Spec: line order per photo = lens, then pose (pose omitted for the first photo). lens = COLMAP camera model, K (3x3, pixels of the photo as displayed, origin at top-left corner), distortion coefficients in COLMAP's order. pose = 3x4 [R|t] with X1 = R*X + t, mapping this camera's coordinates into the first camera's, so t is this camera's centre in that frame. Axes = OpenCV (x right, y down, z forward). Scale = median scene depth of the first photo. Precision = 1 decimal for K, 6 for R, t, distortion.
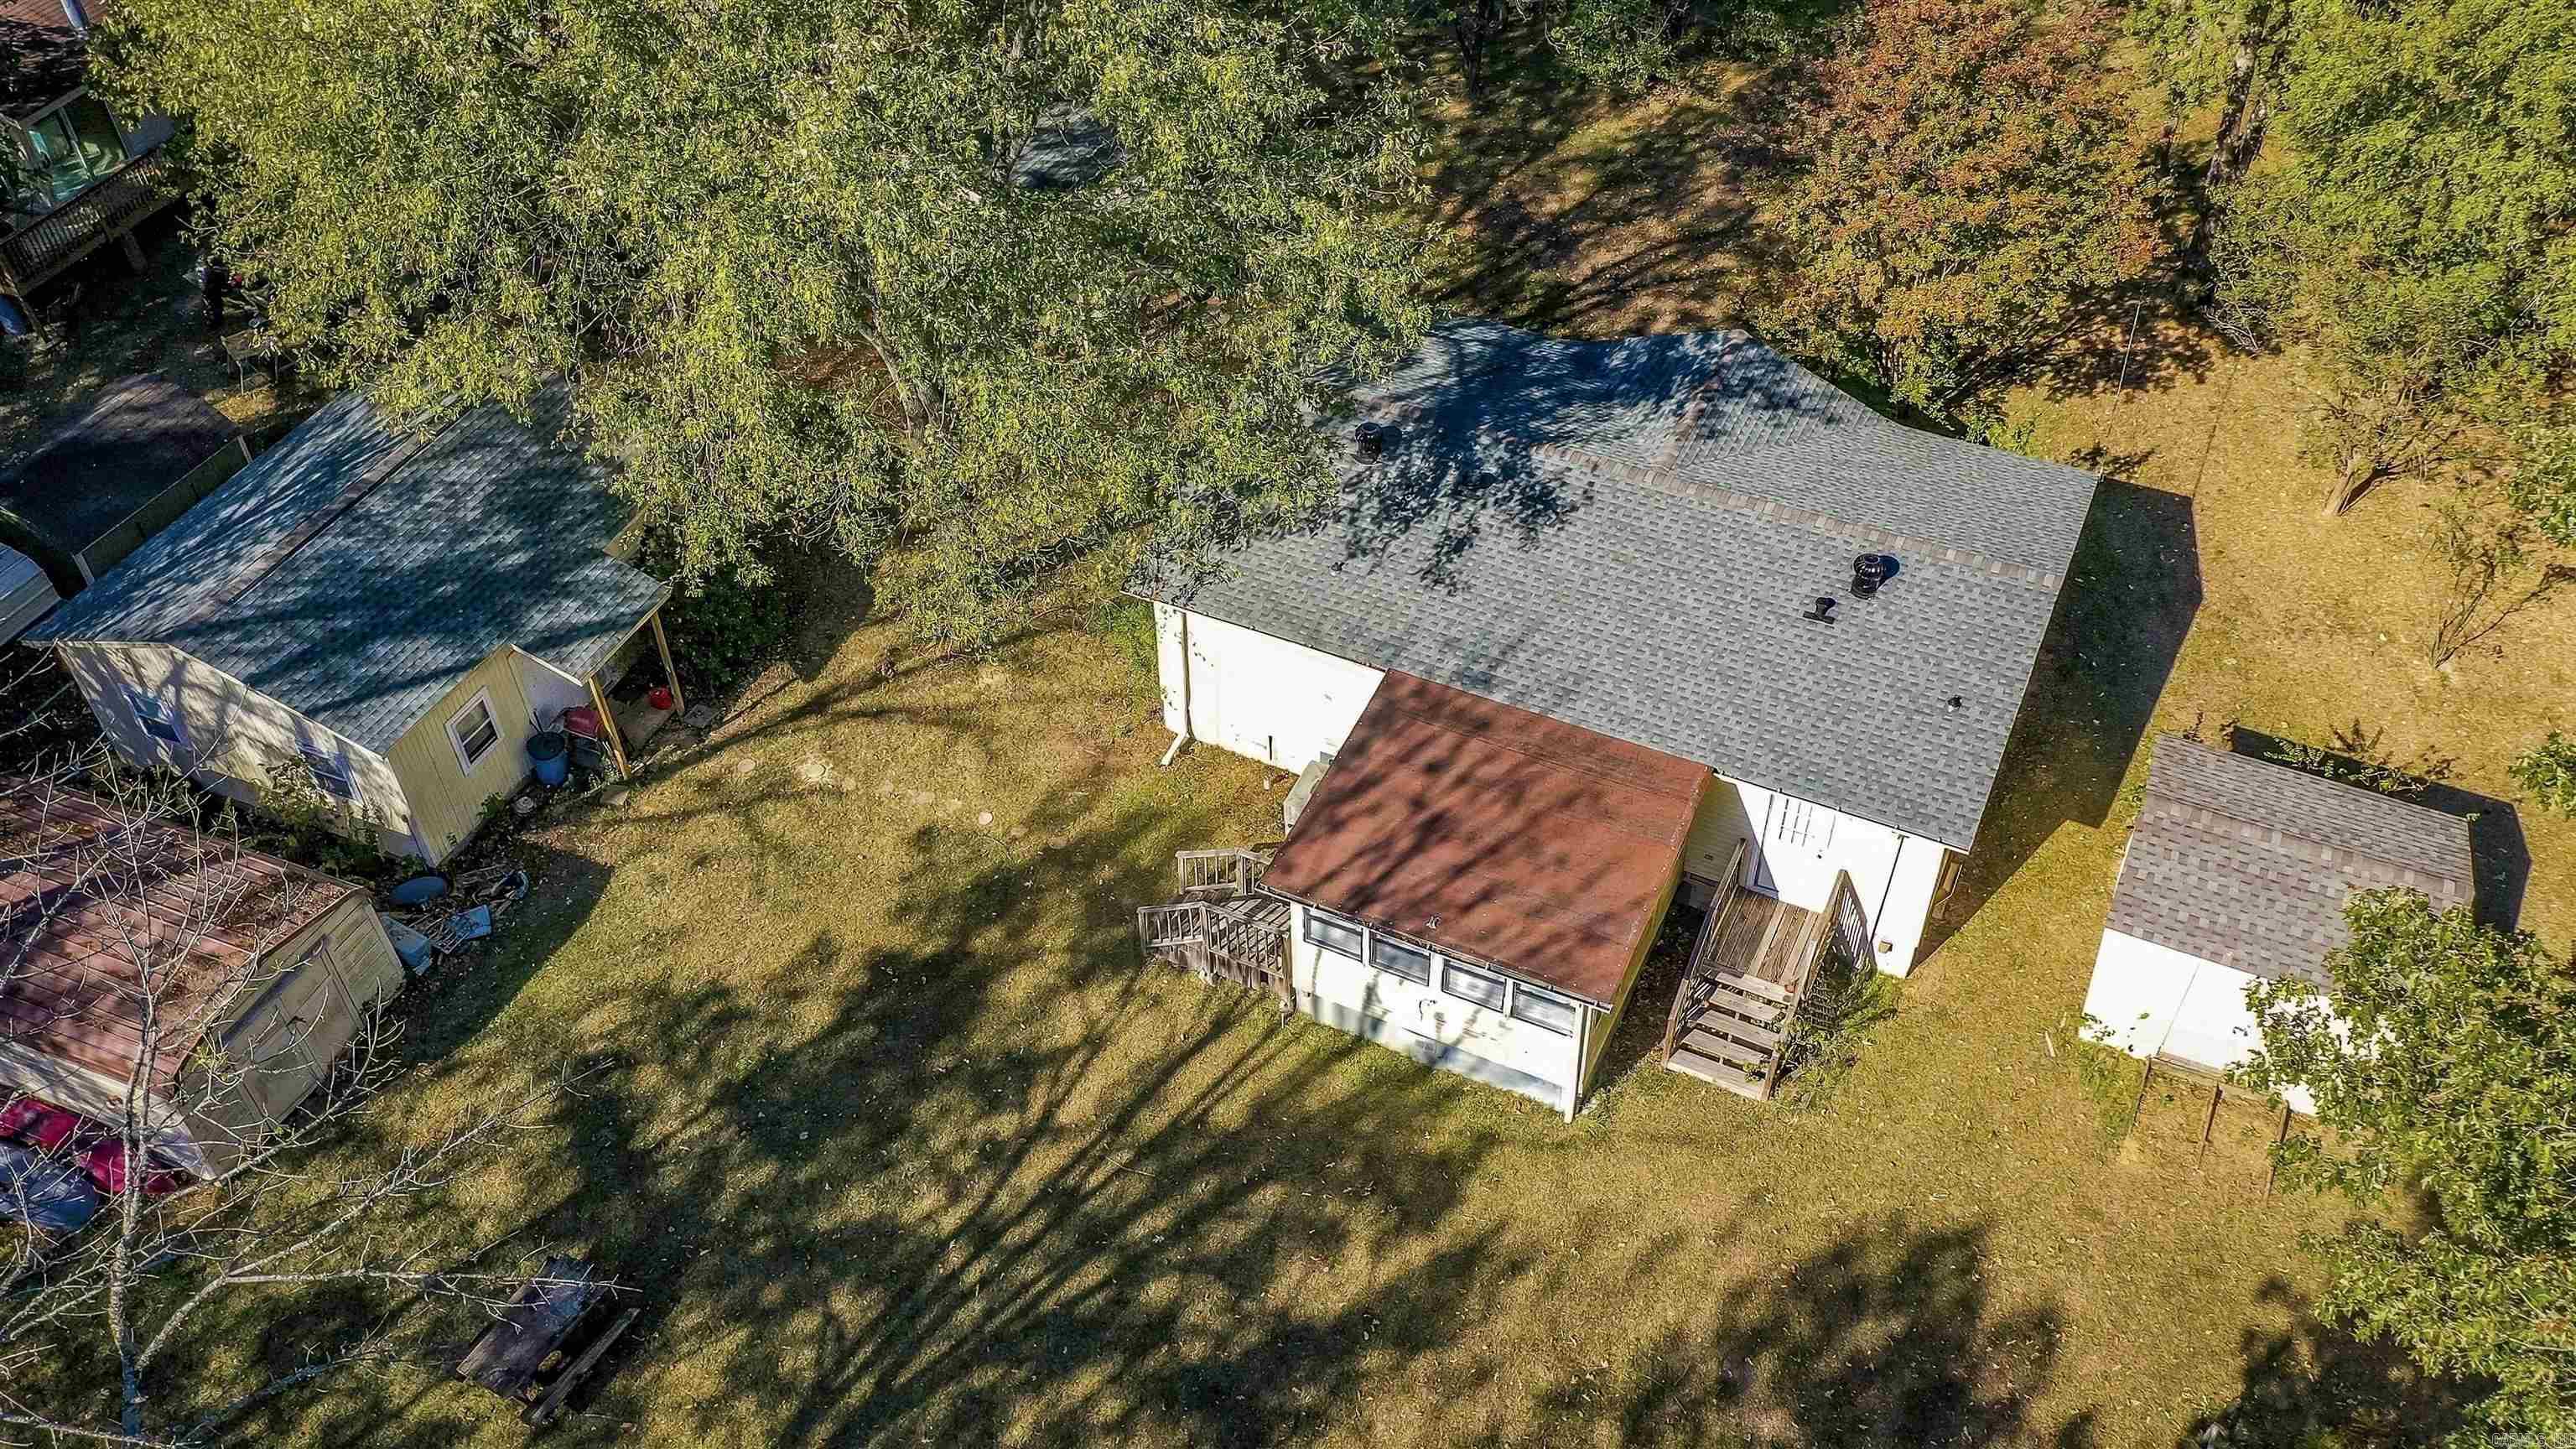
lens RADIAL K [[2118.2, 0, 1288.0], [0, 2118.2, 680.2], [0, 0, 1]] dist [0.036475, 0.002206]
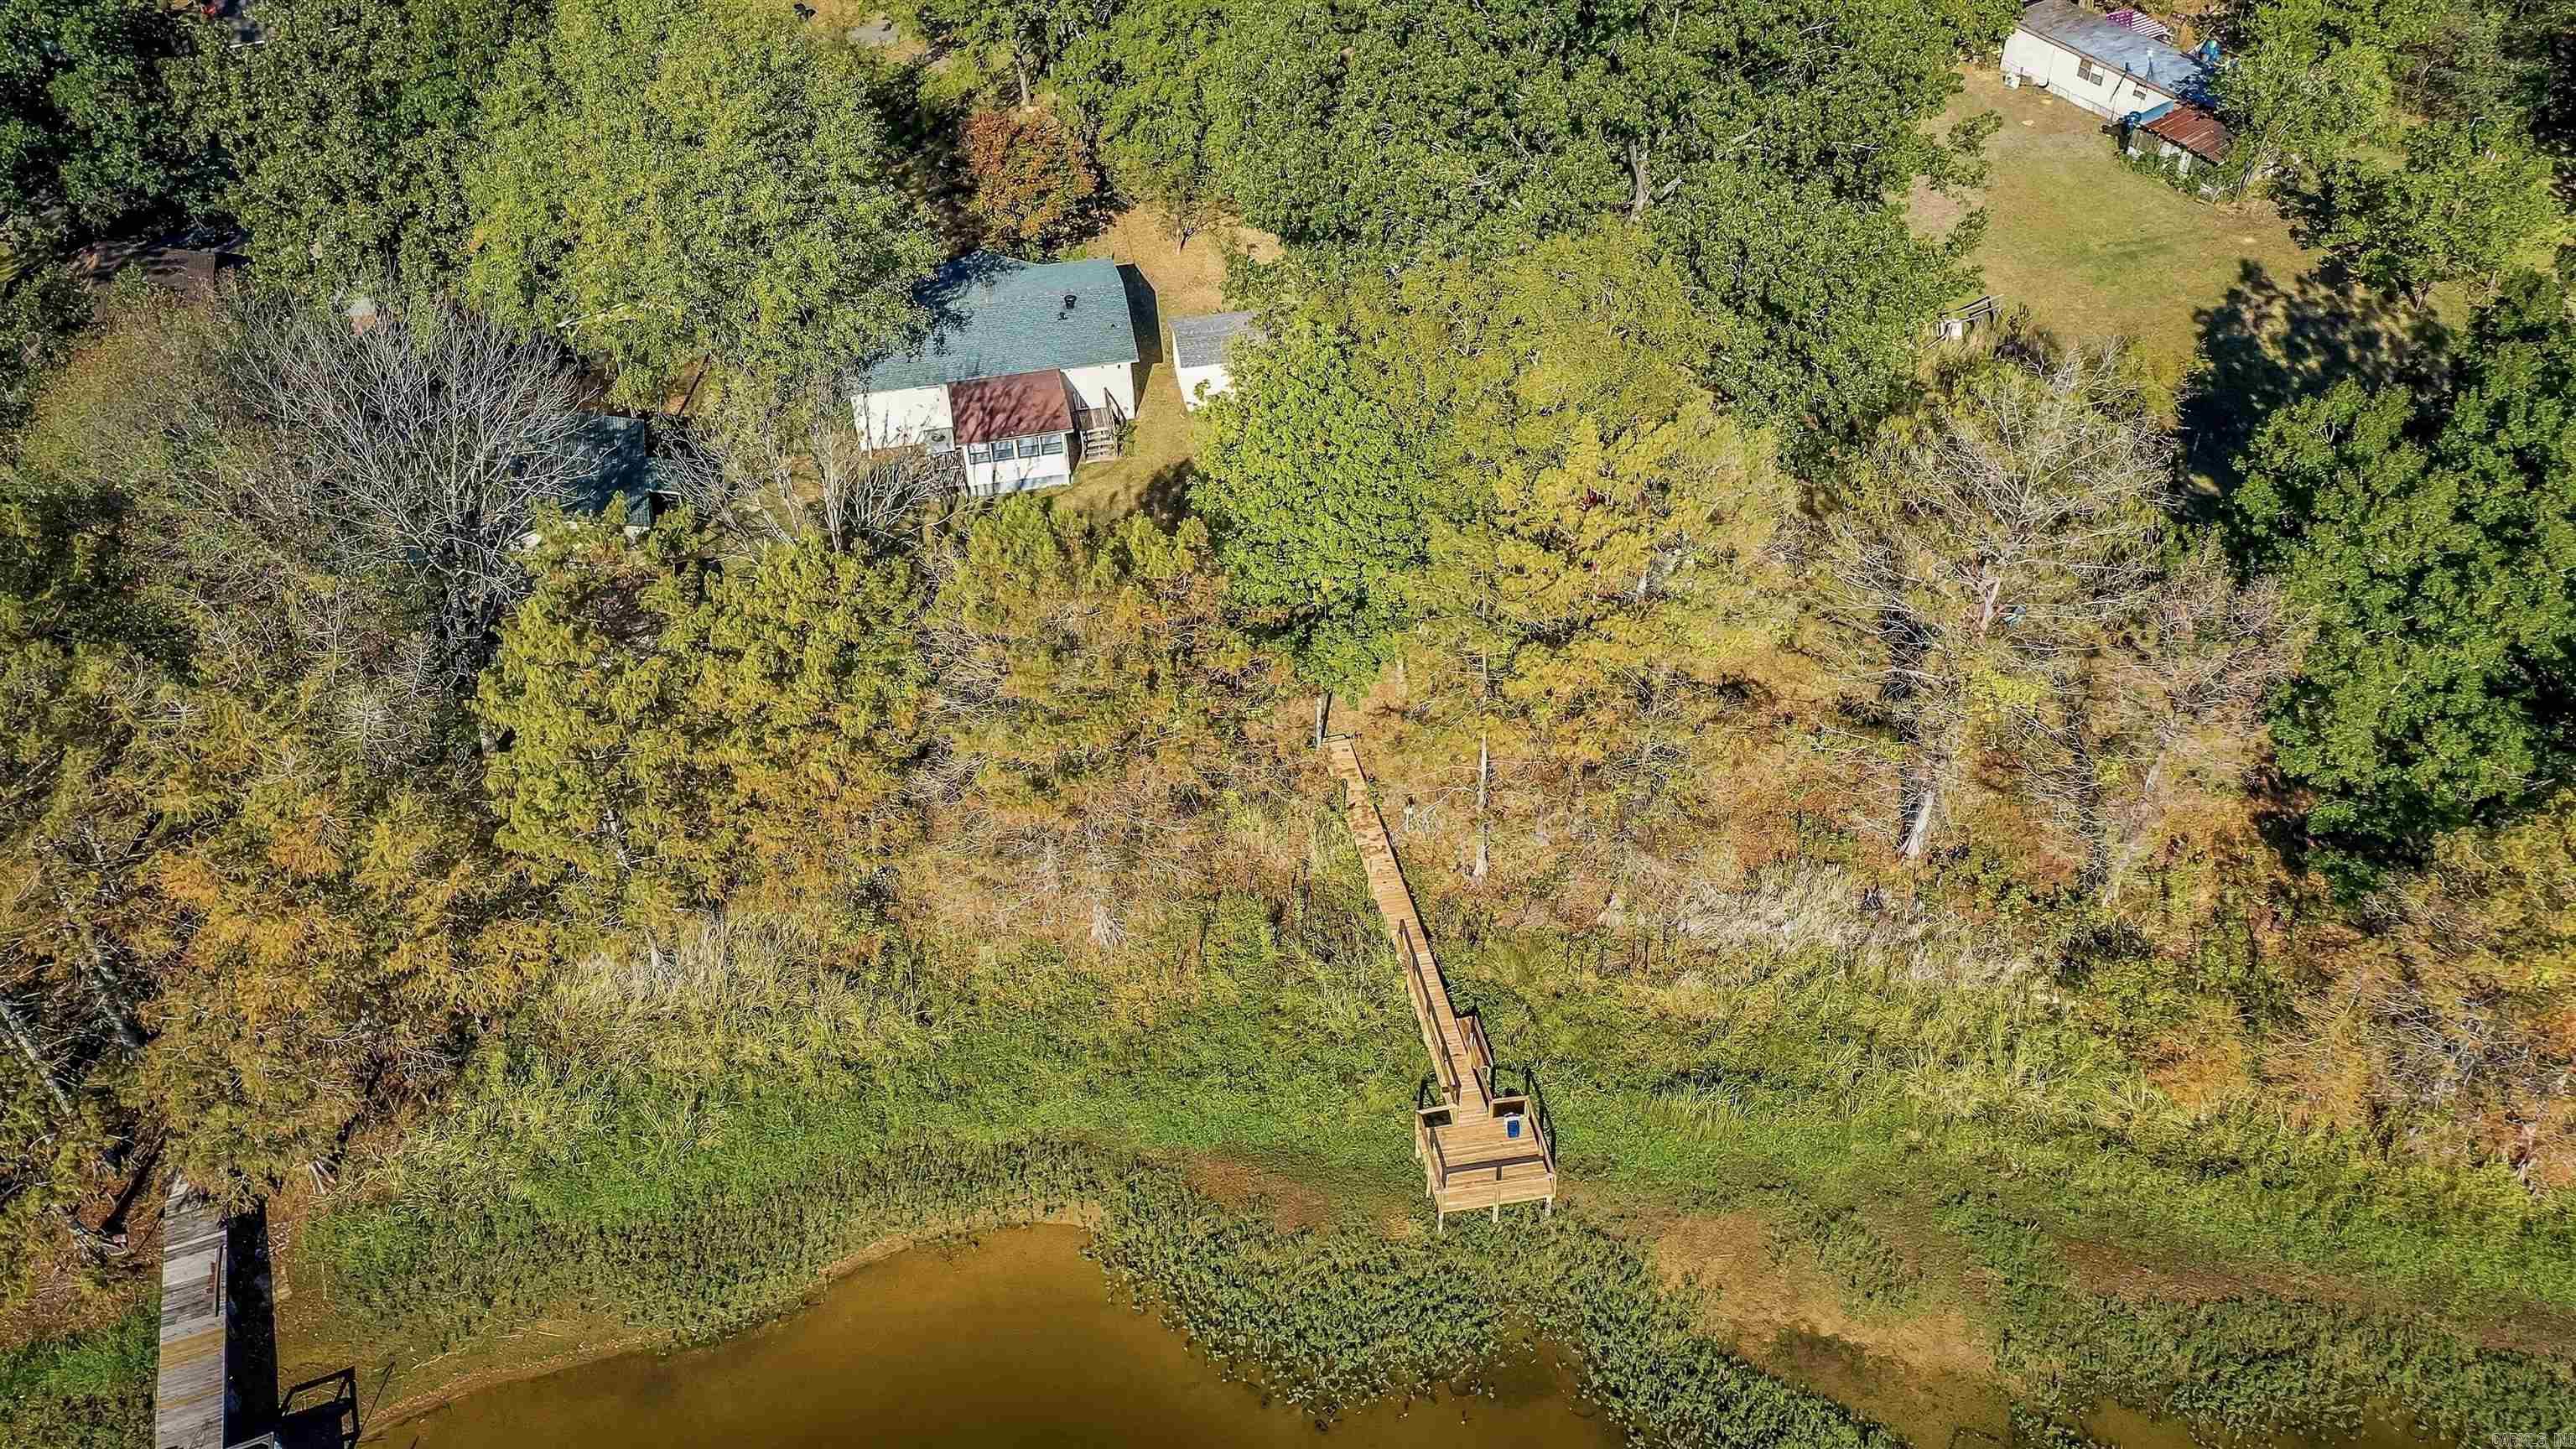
lens RADIAL K [[2118.2, 0, 1288.0], [0, 2118.2, 680.2], [0, 0, 1]] dist [0.036475, 0.002206]
pose [[0.792709, -0.393485, 0.465600, -1.124930], [0.408030, 0.909939, 0.074309, 0.350181], [-0.452907, 0.131073, 0.881870, -1.783653]]
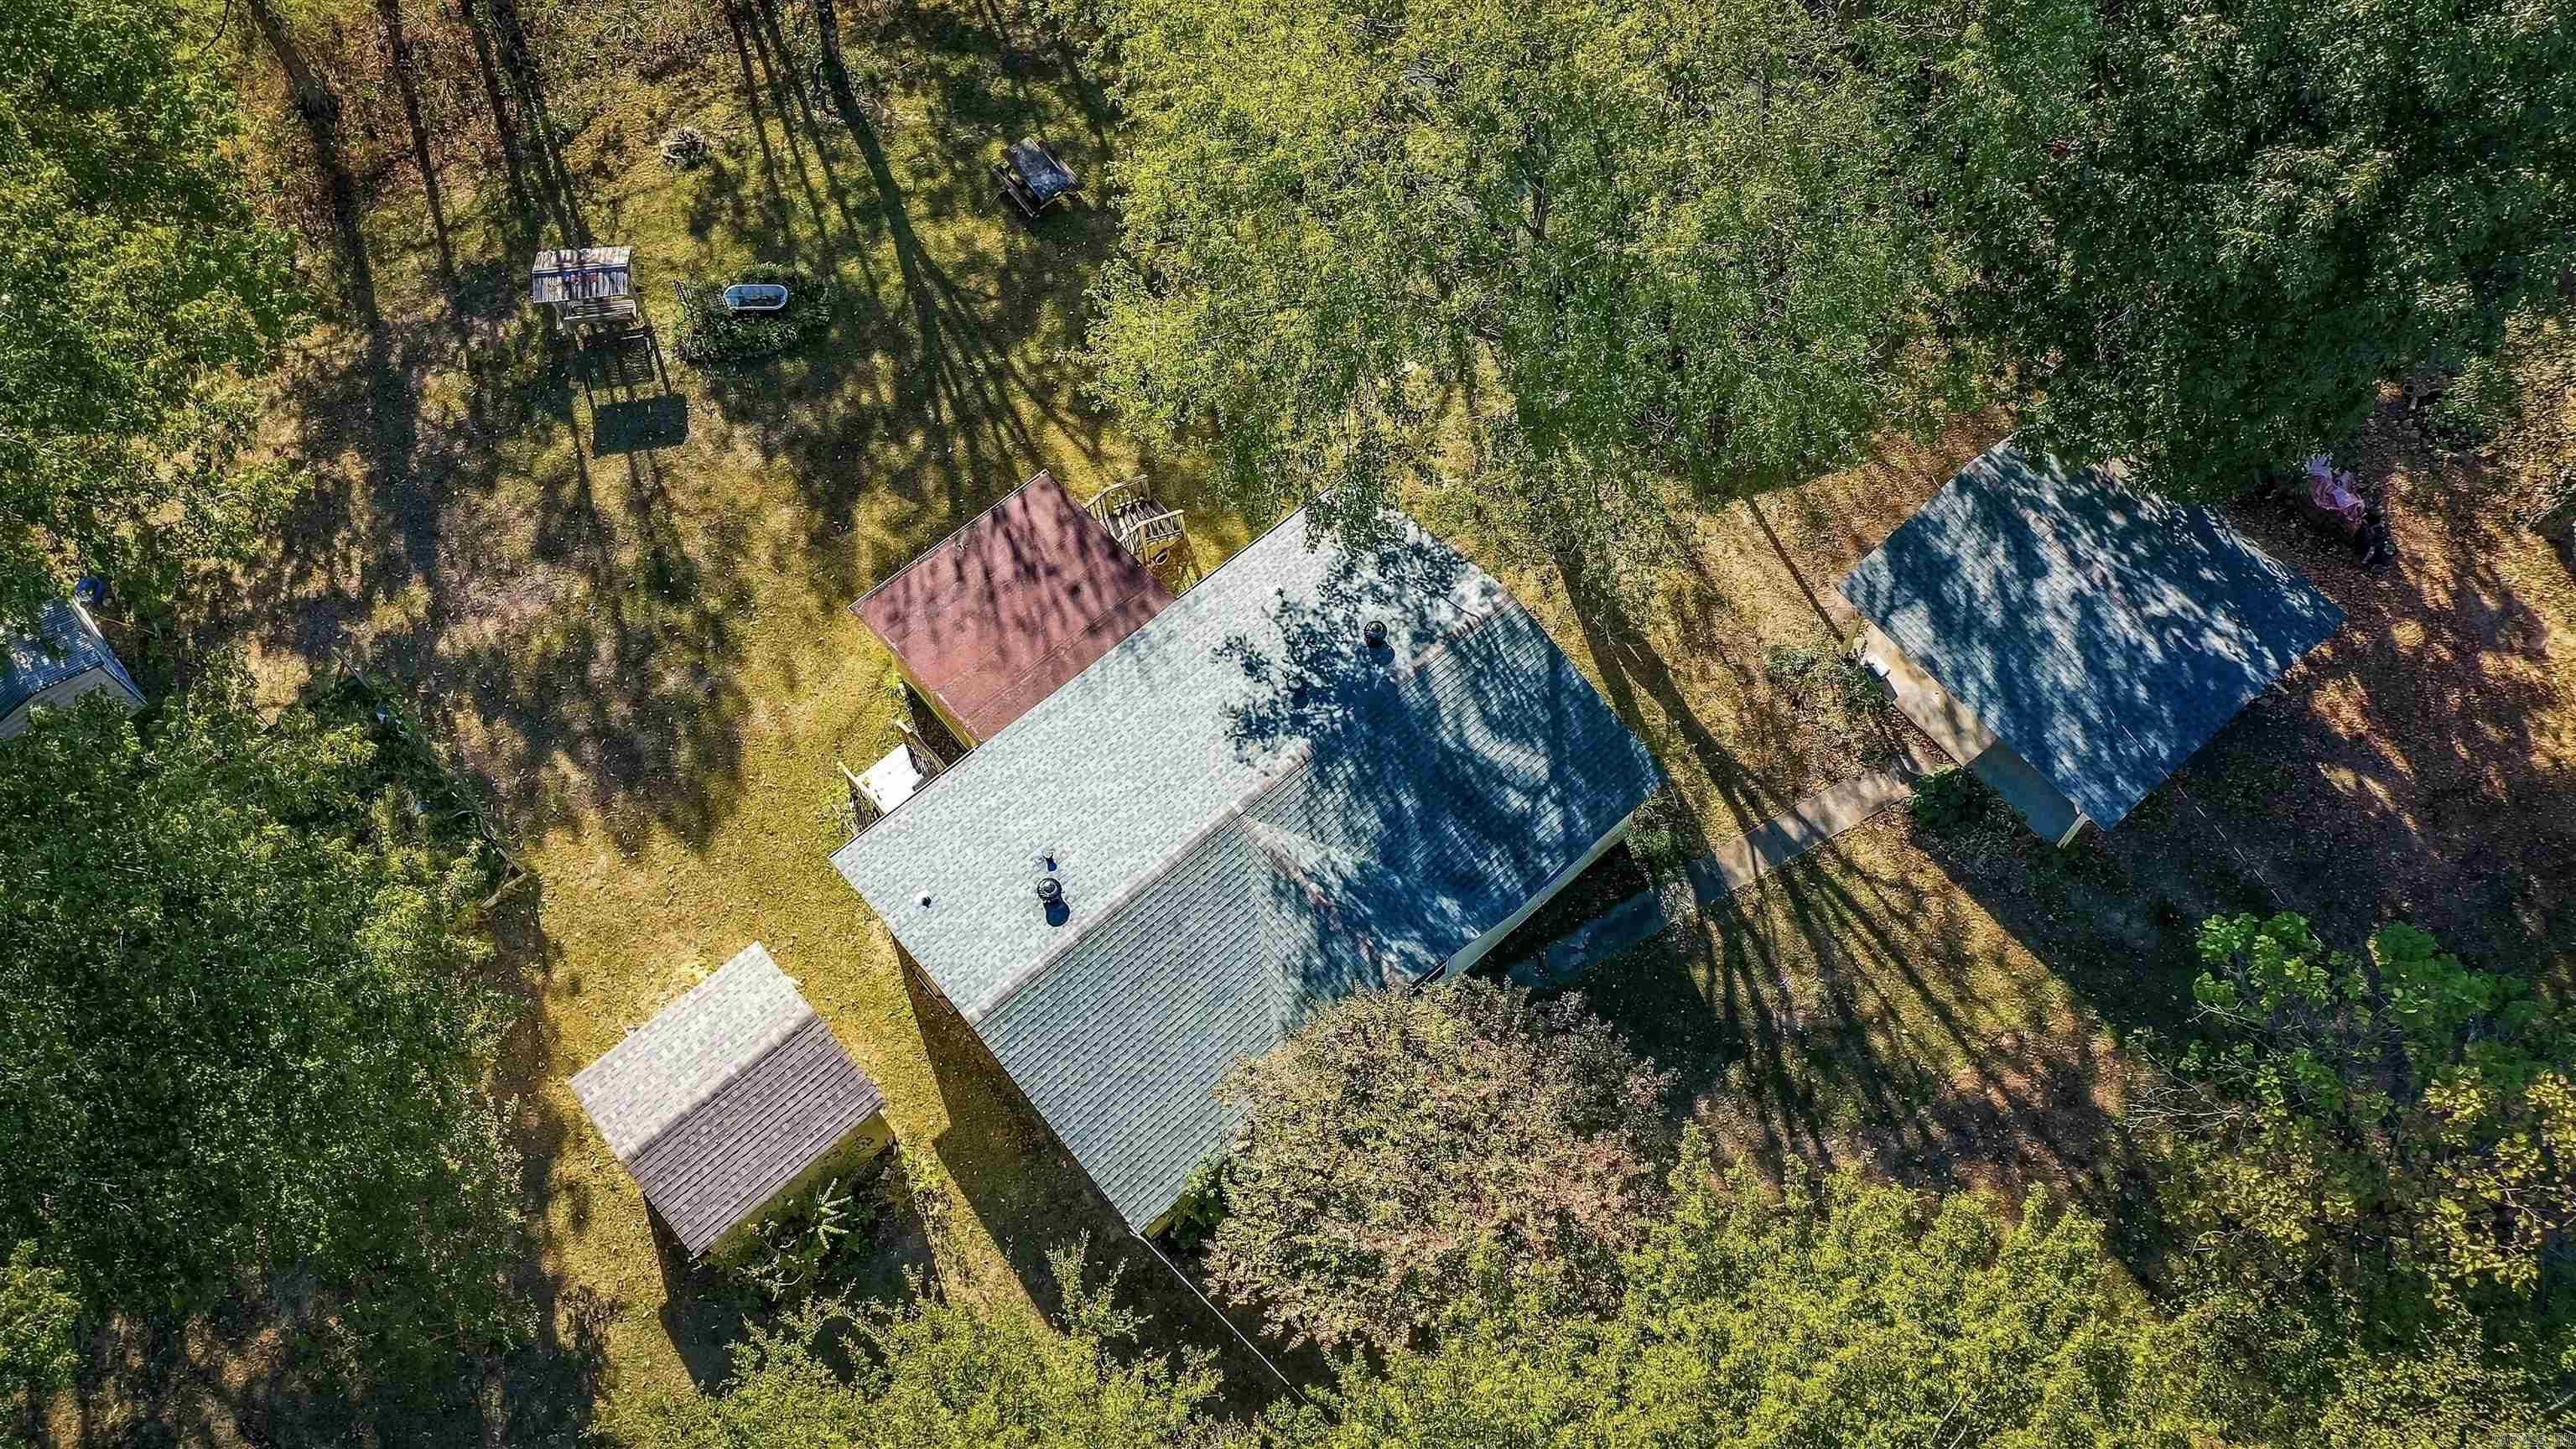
lens RADIAL K [[2118.2, 0, 1288.0], [0, 2118.2, 680.2], [0, 0, 1]] dist [0.036475, 0.002206]
pose [[-0.391861, 0.825025, -0.407159, 0.619227], [-0.607345, 0.100447, 0.788062, -1.119407], [0.691069, 0.556097, 0.461713, 0.458770]]
